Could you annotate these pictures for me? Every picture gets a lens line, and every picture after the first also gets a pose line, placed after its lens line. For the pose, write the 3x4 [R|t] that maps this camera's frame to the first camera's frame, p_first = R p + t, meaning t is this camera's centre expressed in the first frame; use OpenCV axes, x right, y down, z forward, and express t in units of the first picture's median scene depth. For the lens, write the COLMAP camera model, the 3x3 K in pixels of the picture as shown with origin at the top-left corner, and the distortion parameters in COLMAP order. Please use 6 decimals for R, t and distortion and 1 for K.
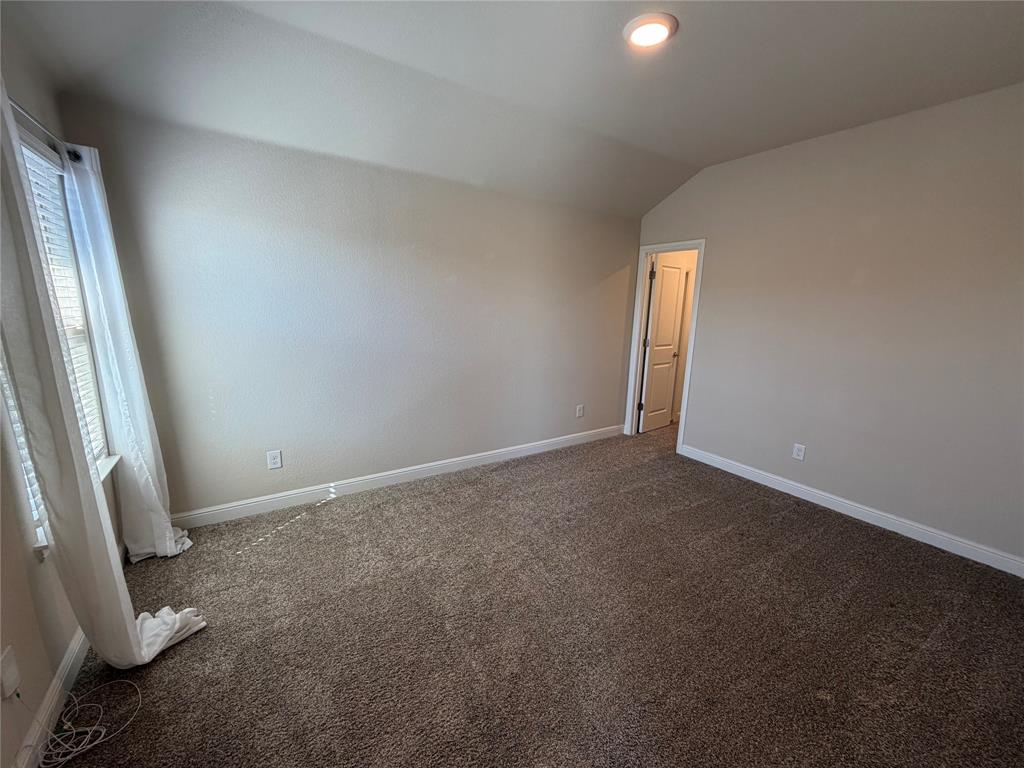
lens RADIAL K [[406.8, 0, 509.9], [0, 406.8, 382.9], [0, 0, 1]] dist [-0.002548, -0.000434]
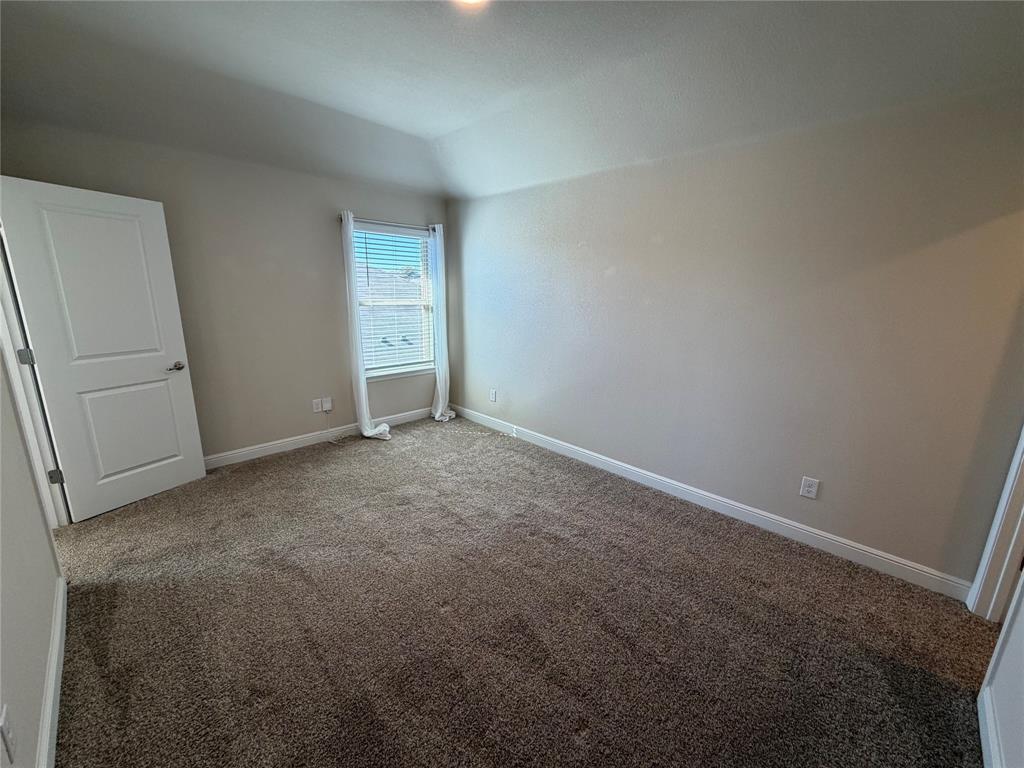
lens RADIAL K [[406.8, 0, 509.9], [0, 406.8, 382.9], [0, 0, 1]] dist [-0.002548, -0.000434]
pose [[0.205336, 0.199761, -0.958088, 0.985090], [-0.203608, 0.966248, 0.157826, -0.126454], [0.957278, 0.162667, 0.239078, 0.716334]]
